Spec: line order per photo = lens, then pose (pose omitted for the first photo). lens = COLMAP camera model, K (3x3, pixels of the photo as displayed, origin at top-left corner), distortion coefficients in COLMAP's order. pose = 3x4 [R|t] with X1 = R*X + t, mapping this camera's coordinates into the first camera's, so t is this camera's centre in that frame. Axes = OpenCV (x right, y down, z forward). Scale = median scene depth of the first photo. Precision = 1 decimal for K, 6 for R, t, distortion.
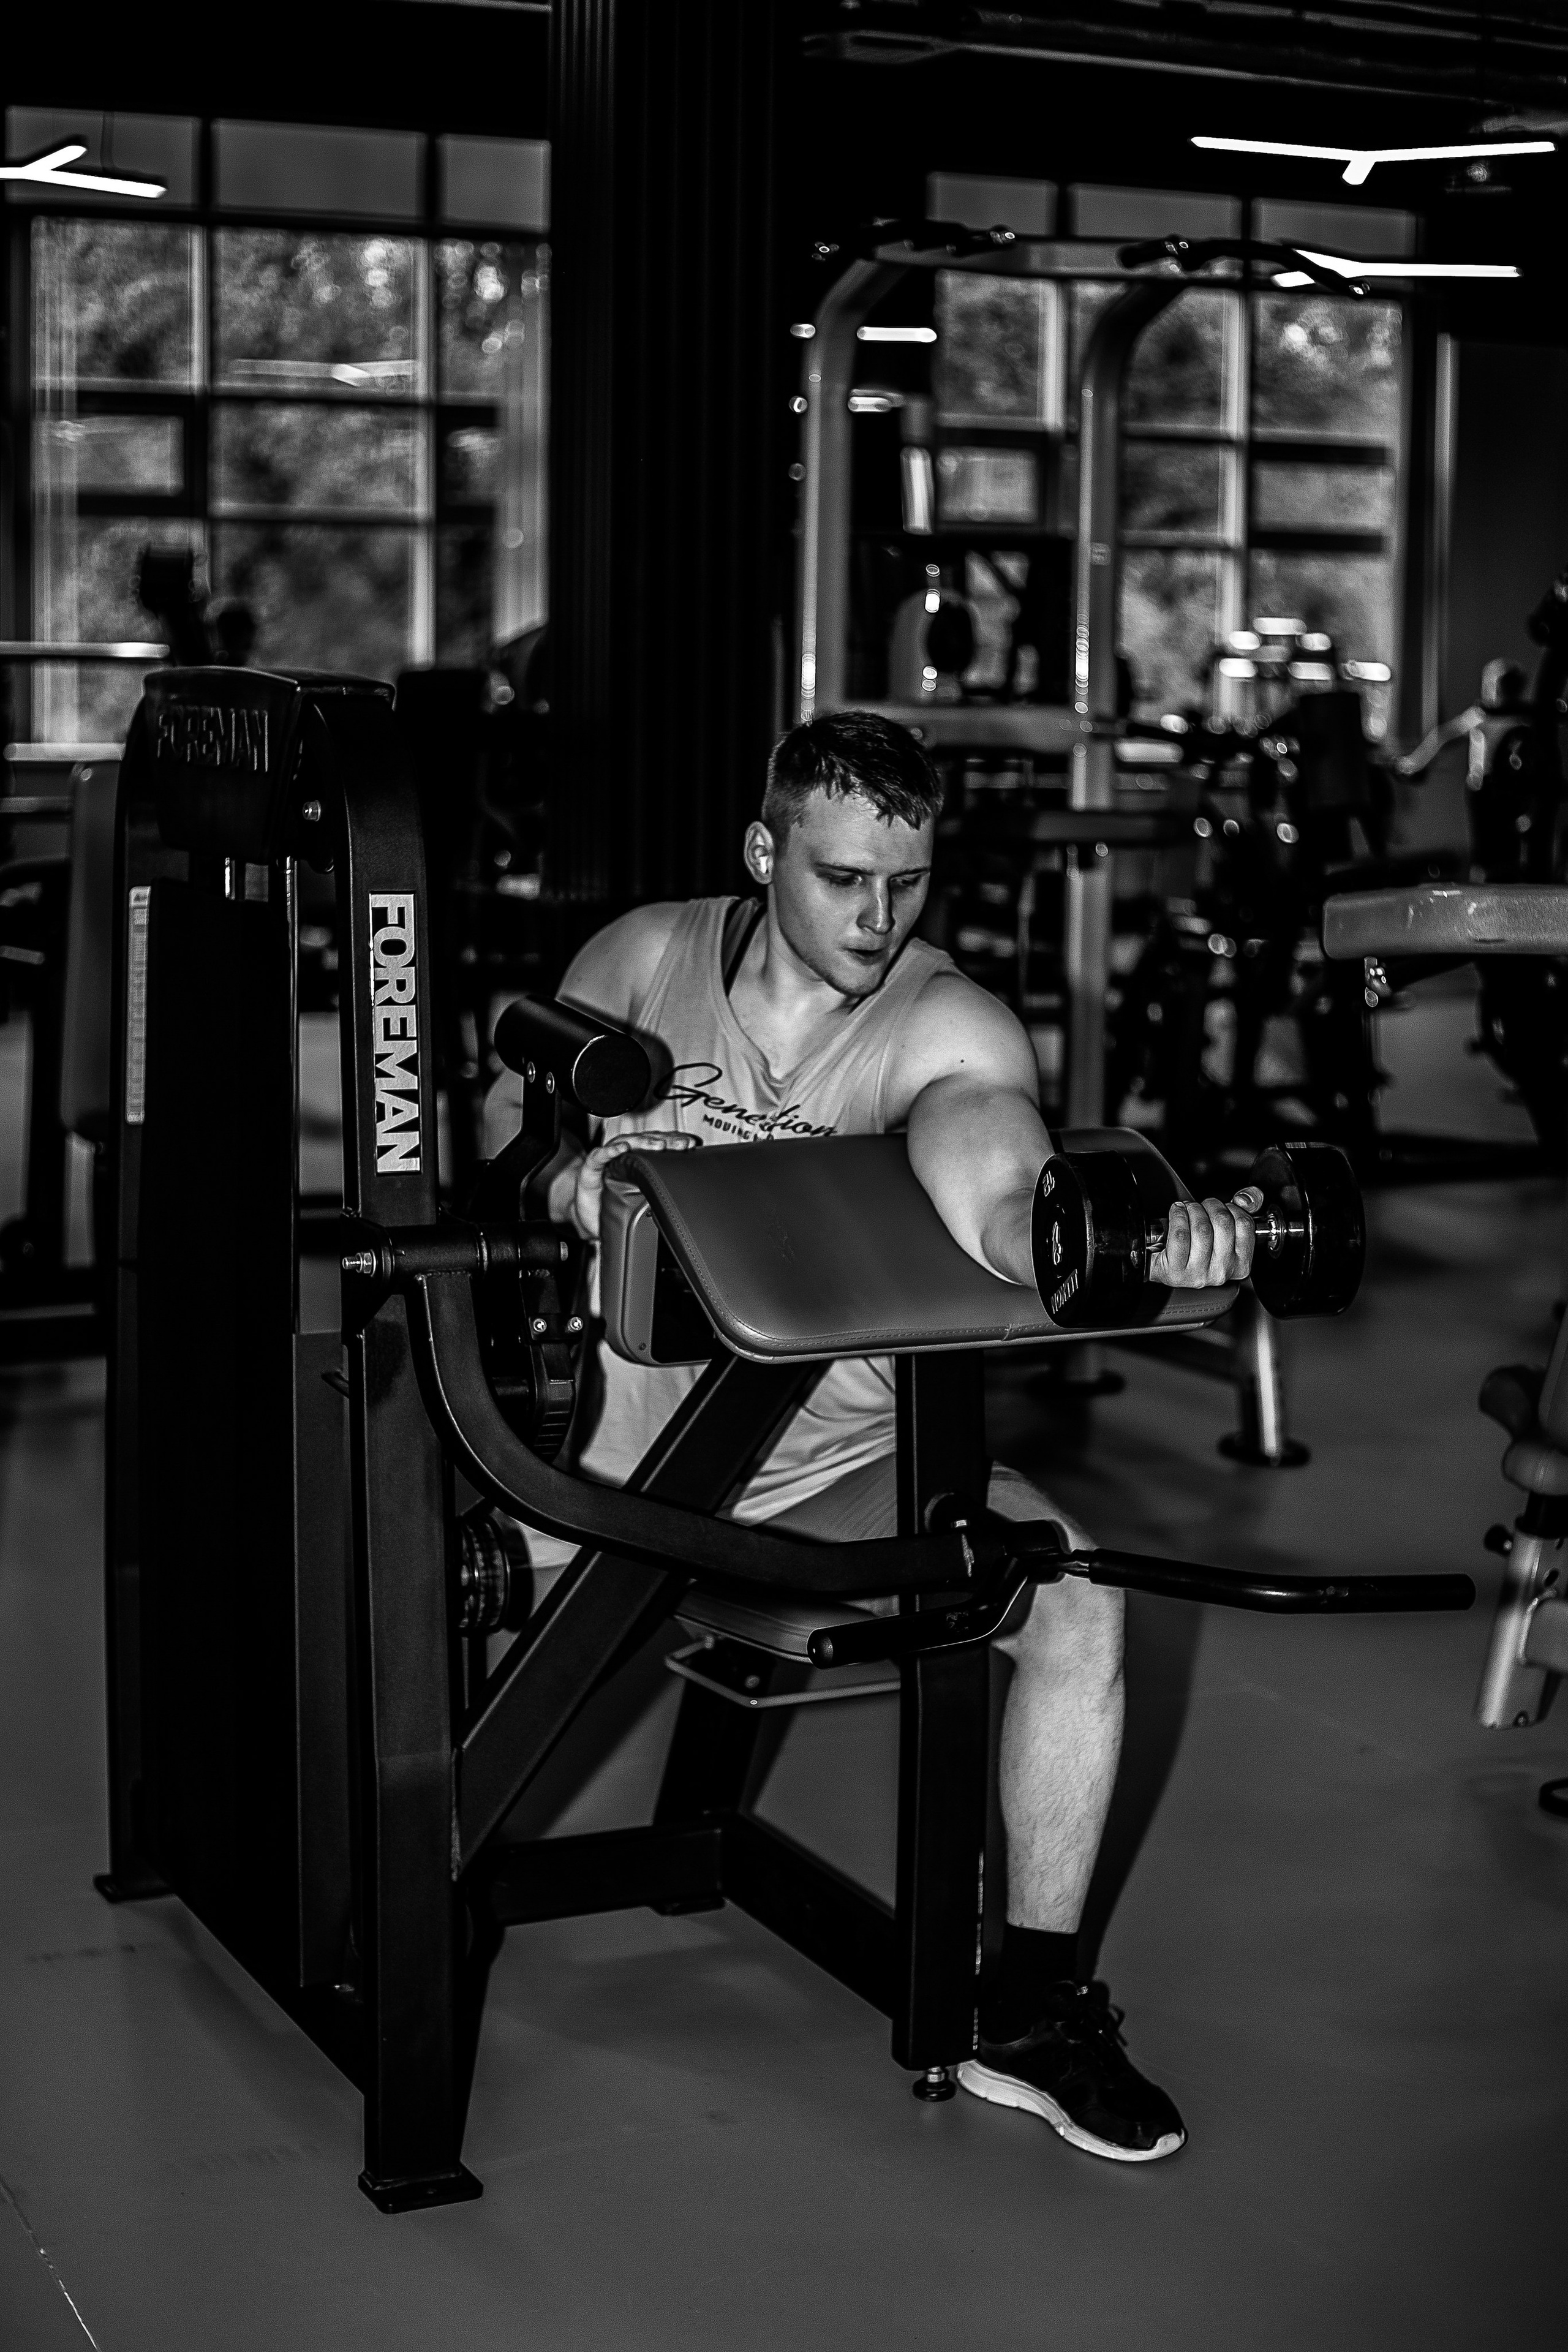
lens RADIAL K [[3592.9, 0, 784.0], [0, 3592.9, 1176.0], [0, 0, 1]] dist [-0.122540, -0.151252]
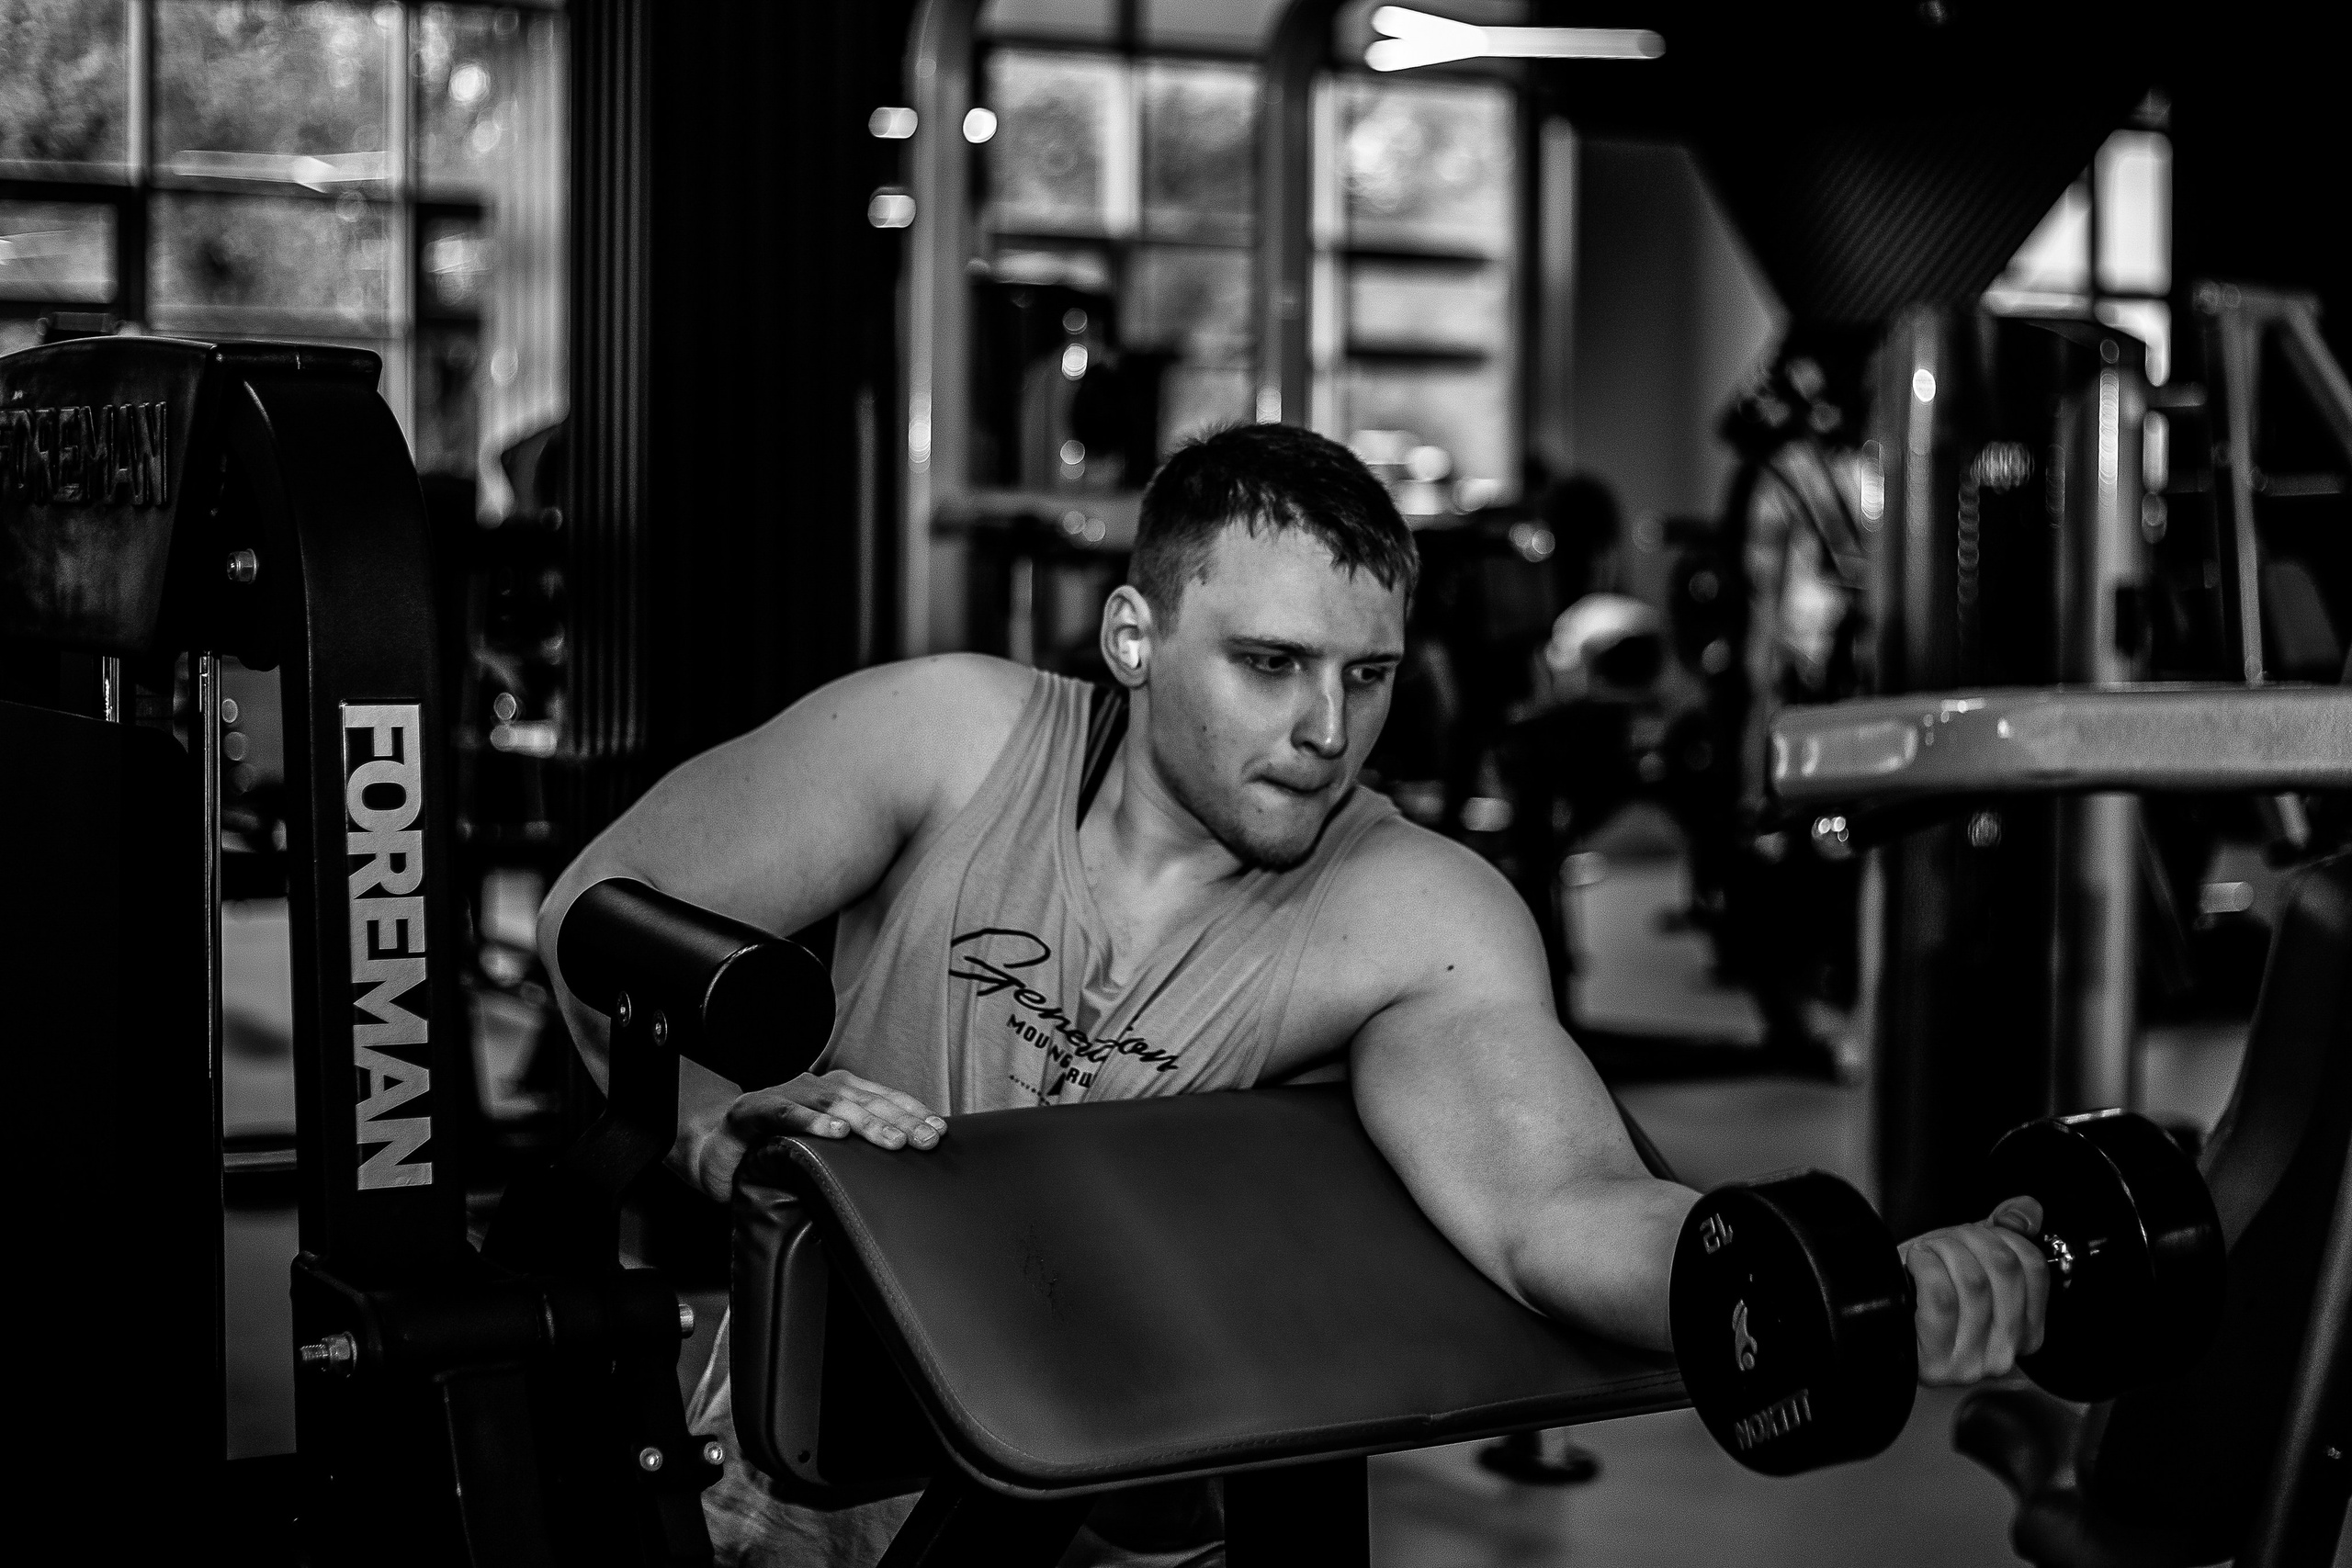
lens RADIAL K [[3592.5, 0, 1172.8], [0, 3592.5, 739.3], [0, 0, 1]] dist [-0.122540, -0.151252]
pose [[0.993140, -0.009776, 0.116524, -0.049717], [0.019876, 0.996111, -0.085832, -0.021202], [-0.115232, 0.087559, 0.989472, 0.416265]]
